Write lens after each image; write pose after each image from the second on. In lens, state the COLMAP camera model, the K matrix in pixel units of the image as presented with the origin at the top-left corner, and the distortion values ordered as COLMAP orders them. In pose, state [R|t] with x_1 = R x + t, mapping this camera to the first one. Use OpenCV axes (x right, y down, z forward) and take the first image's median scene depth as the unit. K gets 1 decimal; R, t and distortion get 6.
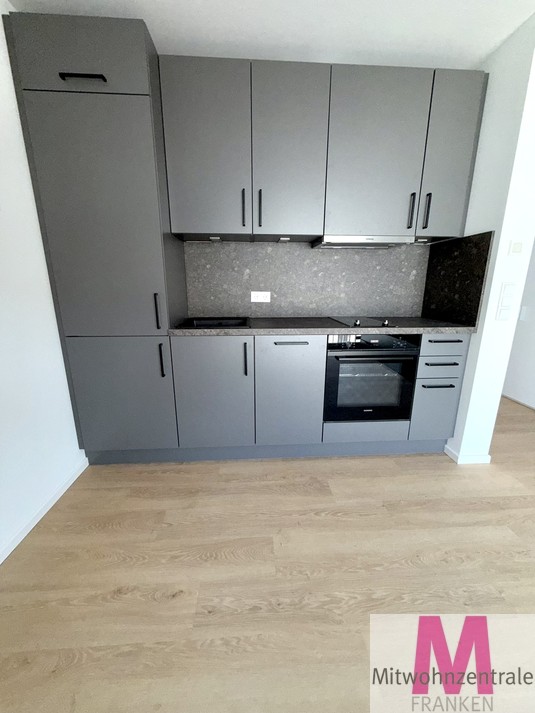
lens RADIAL K [[285.3, 0, 267.5], [0, 285.3, 356.5], [0, 0, 1]] dist [0.001042, 0.000088]
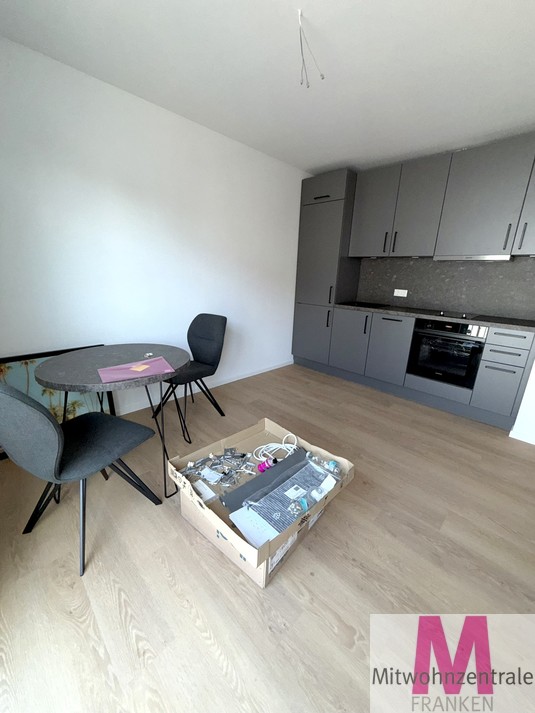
lens RADIAL K [[285.3, 0, 267.5], [0, 285.3, 356.5], [0, 0, 1]] dist [0.001042, 0.000088]
pose [[0.666572, 0.232018, -0.708413, 0.830302], [-0.217994, 0.969457, 0.112396, 0.136809], [0.712854, 0.079510, 0.696791, -0.714415]]
